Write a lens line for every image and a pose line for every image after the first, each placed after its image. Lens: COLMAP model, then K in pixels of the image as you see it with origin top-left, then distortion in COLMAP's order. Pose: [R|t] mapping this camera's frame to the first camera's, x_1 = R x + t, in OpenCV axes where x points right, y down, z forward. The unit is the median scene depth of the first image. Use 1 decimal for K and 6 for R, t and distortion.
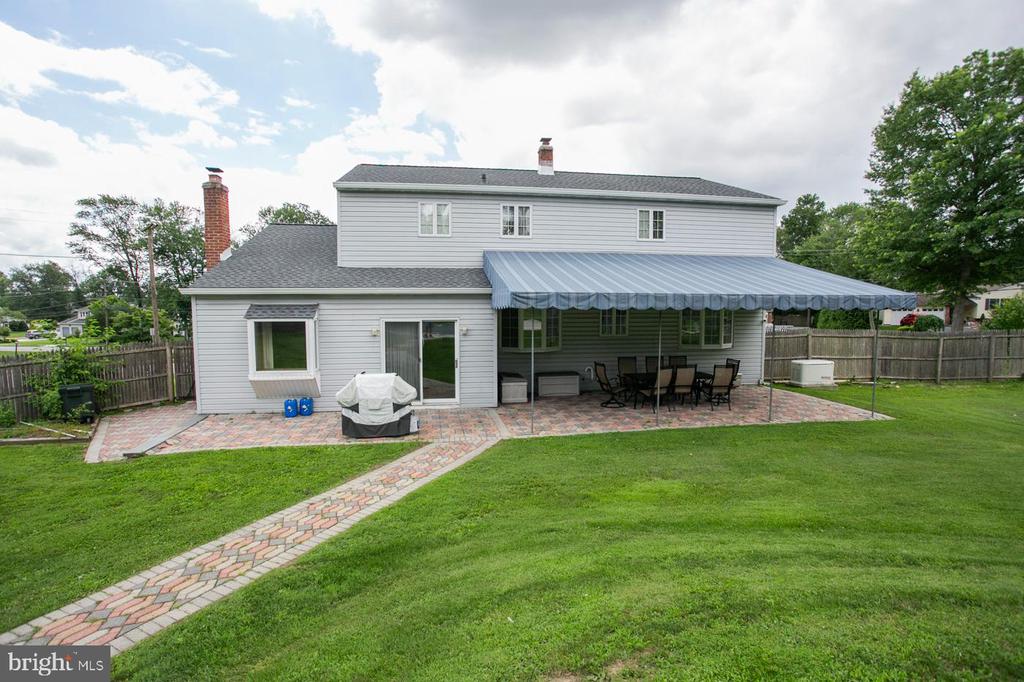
lens RADIAL K [[504.5, 0, 509.6], [0, 504.5, 340.7], [0, 0, 1]] dist [-0.058961, 0.020159]
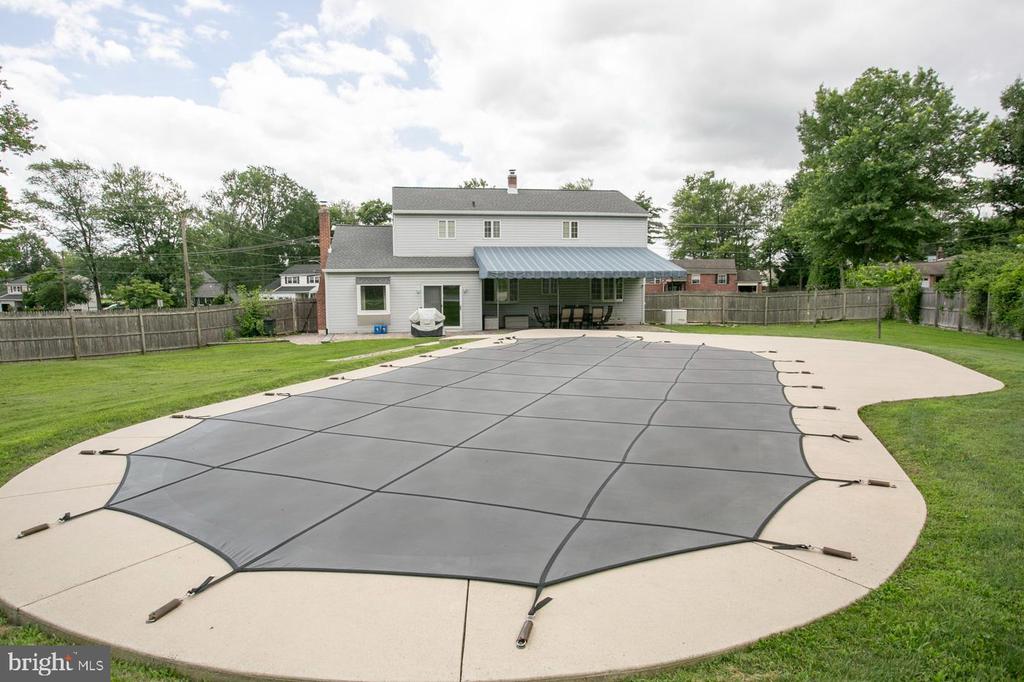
lens RADIAL K [[618.9, 0, 514.4], [0, 618.9, 342.0], [0, 0, 1]] dist [-0.036499, 0.023757]
pose [[0.999661, -0.007273, 0.025006, 0.033128], [0.006406, 0.999381, 0.034577, 0.081901], [-0.025242, -0.034405, 0.999089, -1.158515]]
